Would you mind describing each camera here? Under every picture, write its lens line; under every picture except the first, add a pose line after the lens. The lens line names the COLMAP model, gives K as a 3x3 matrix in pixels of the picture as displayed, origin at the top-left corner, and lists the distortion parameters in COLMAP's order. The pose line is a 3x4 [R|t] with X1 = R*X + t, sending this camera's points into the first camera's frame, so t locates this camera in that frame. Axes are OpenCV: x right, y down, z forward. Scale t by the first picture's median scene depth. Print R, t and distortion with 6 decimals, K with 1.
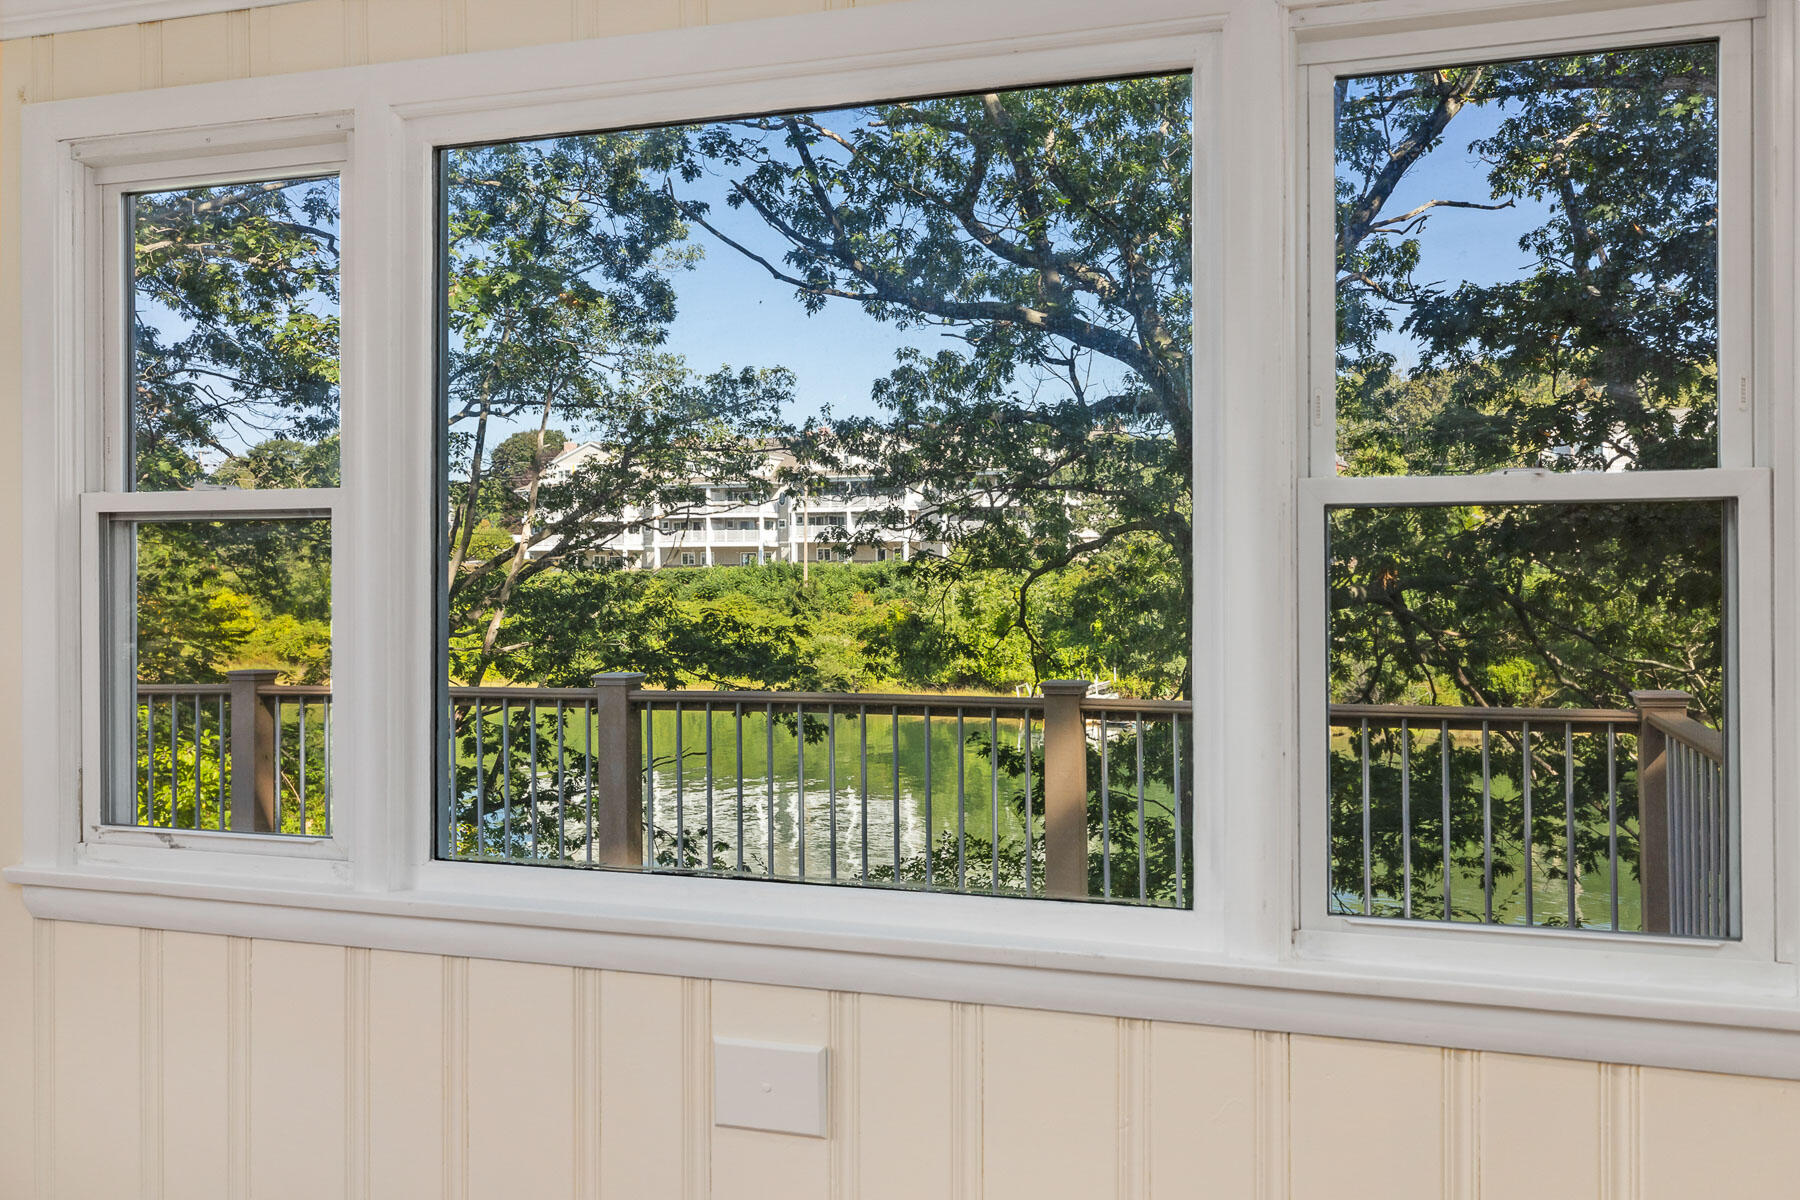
lens RADIAL K [[1524.4, 0, 871.5], [0, 1524.4, 568.5], [0, 0, 1]] dist [-0.002819, -0.003354]
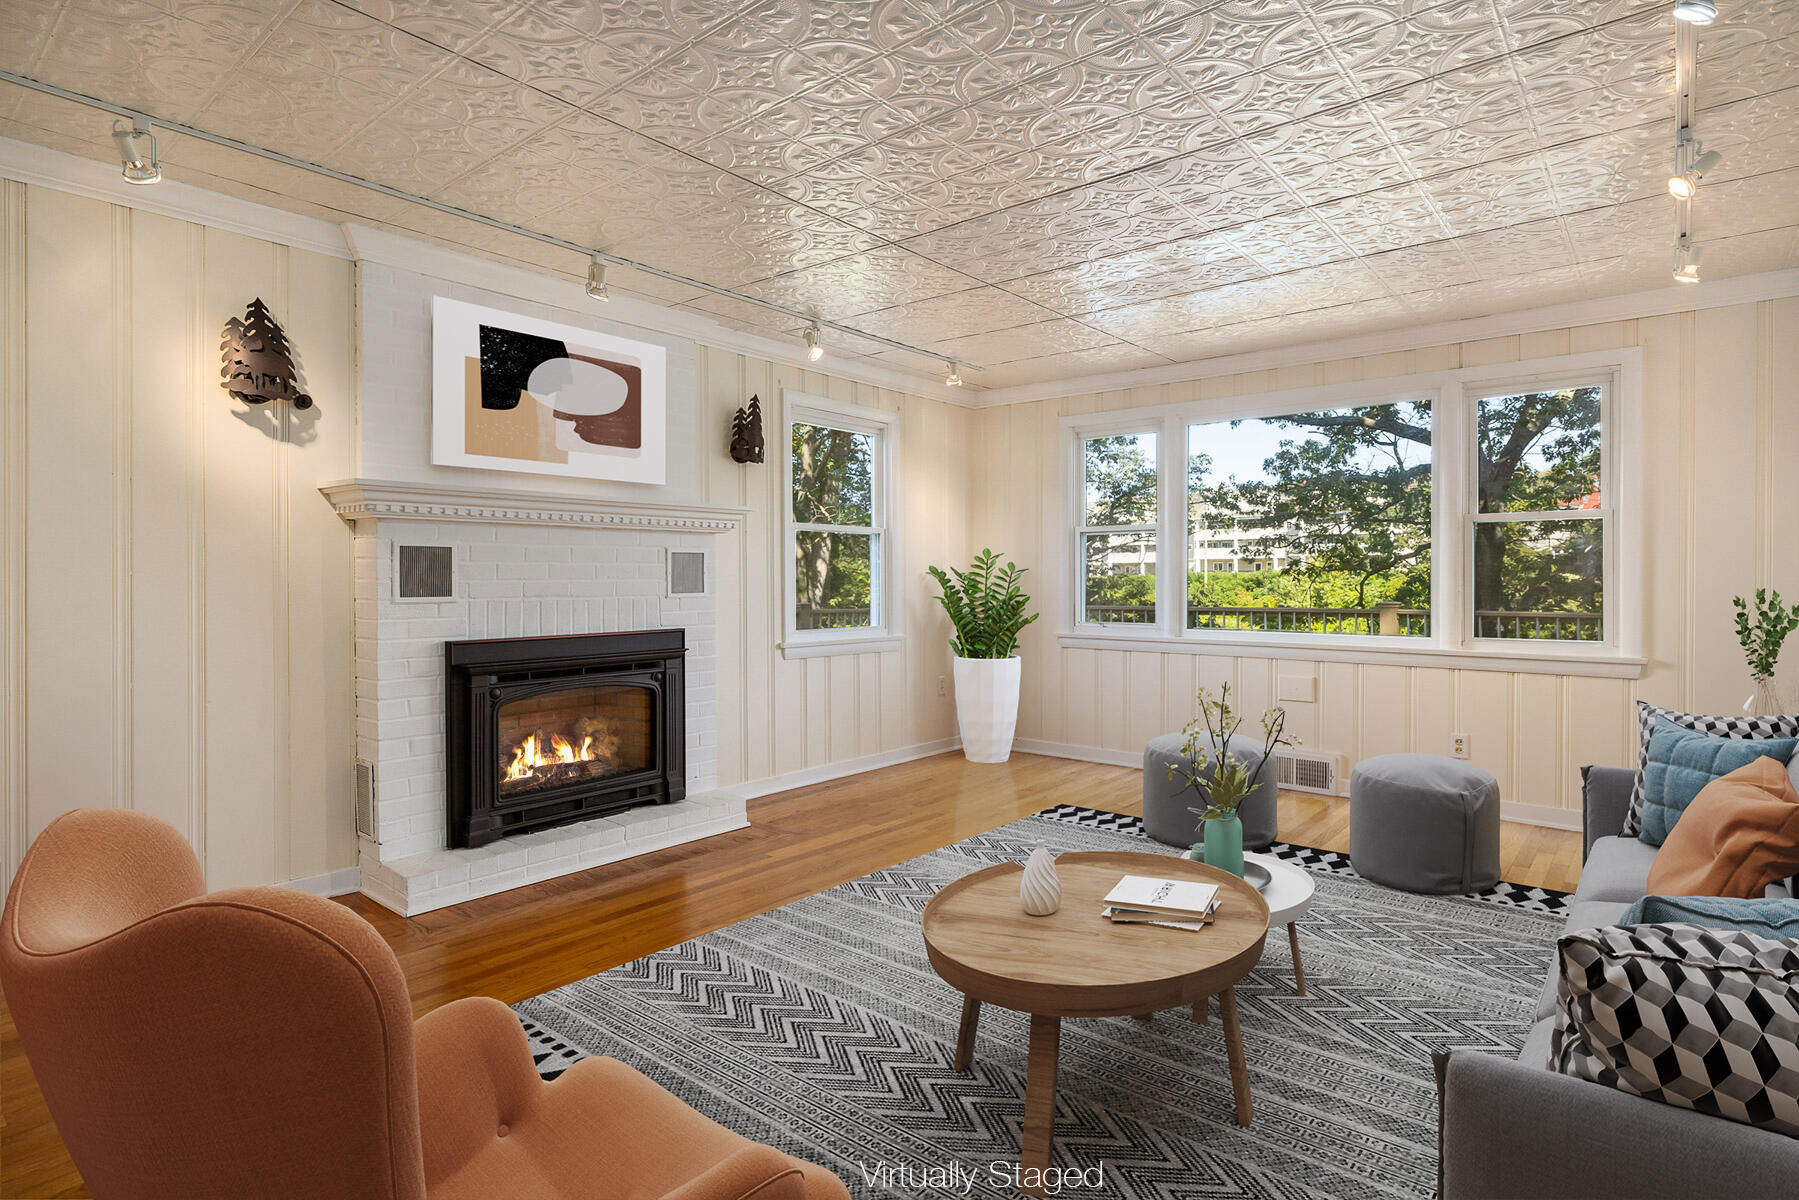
lens RADIAL K [[930.5, 0, 902.6], [0, 930.5, 587.8], [0, 0, 1]] dist [0.007282, -0.001650]
pose [[0.937432, 0.002269, -0.348162, -0.013759], [0.001751, 0.999935, 0.011232, 0.006379], [0.348165, -0.011139, 0.937367, -0.109120]]
